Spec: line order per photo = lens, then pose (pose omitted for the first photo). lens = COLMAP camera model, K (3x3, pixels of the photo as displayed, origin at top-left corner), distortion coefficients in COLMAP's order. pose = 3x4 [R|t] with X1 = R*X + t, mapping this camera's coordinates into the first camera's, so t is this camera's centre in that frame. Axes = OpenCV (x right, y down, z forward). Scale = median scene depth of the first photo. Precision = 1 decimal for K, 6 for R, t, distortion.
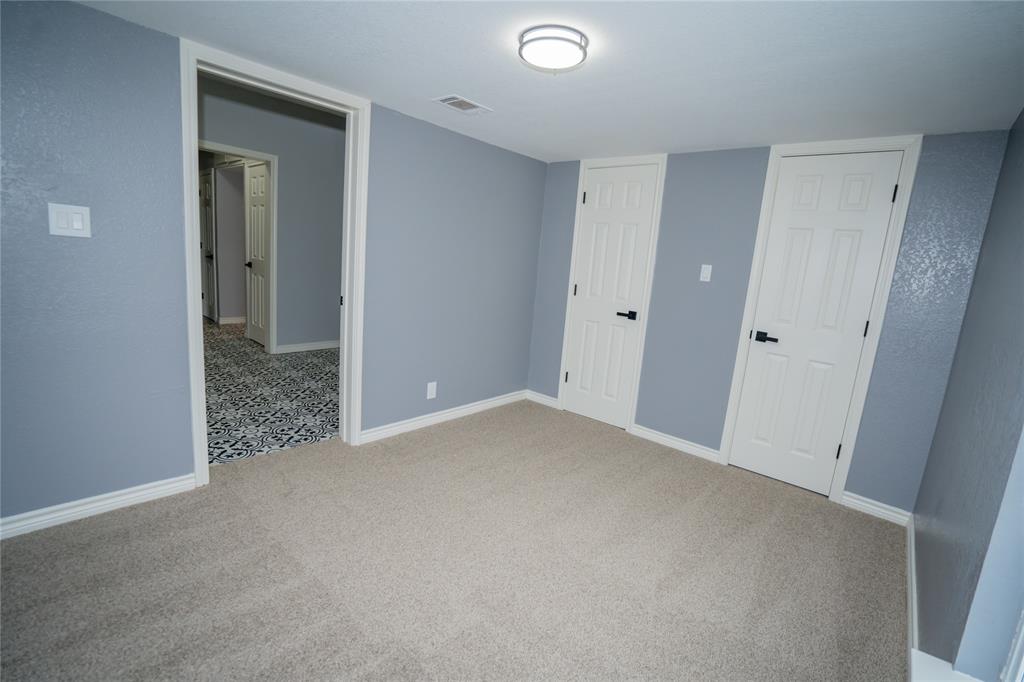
lens RADIAL K [[480.3, 0, 512.0], [0, 480.3, 341.0], [0, 0, 1]] dist [-0.001613, -0.000139]
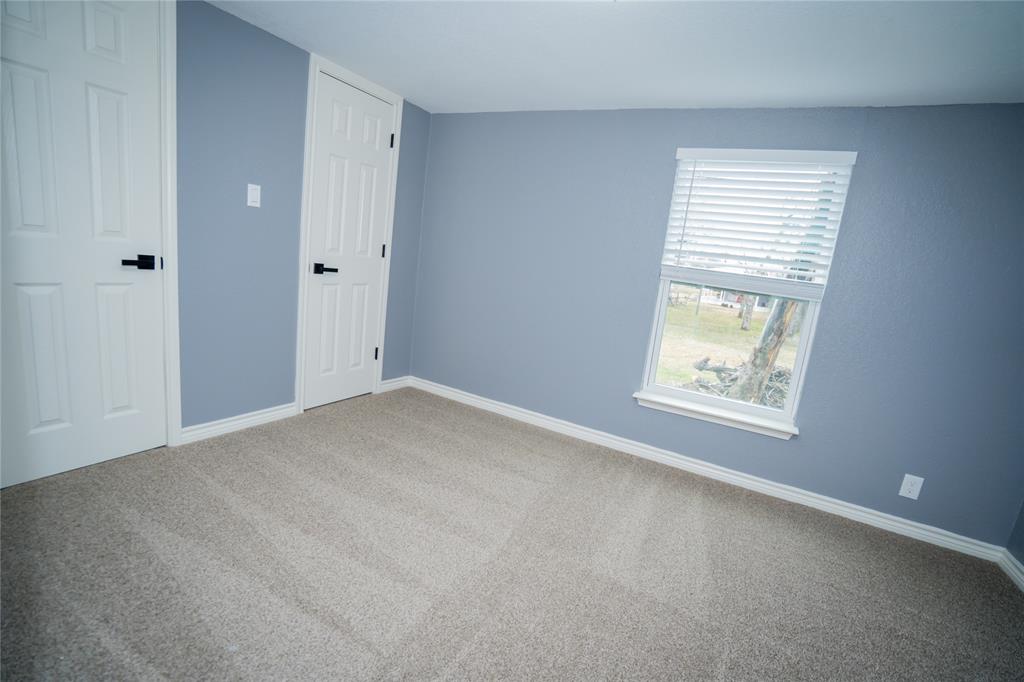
lens RADIAL K [[480.3, 0, 512.0], [0, 480.3, 341.0], [0, 0, 1]] dist [-0.001613, -0.000139]
pose [[-0.178266, -0.285257, 0.941727, -0.480209], [0.042351, 0.953946, 0.296975, -0.136712], [-0.983071, 0.092823, -0.157975, 0.775194]]
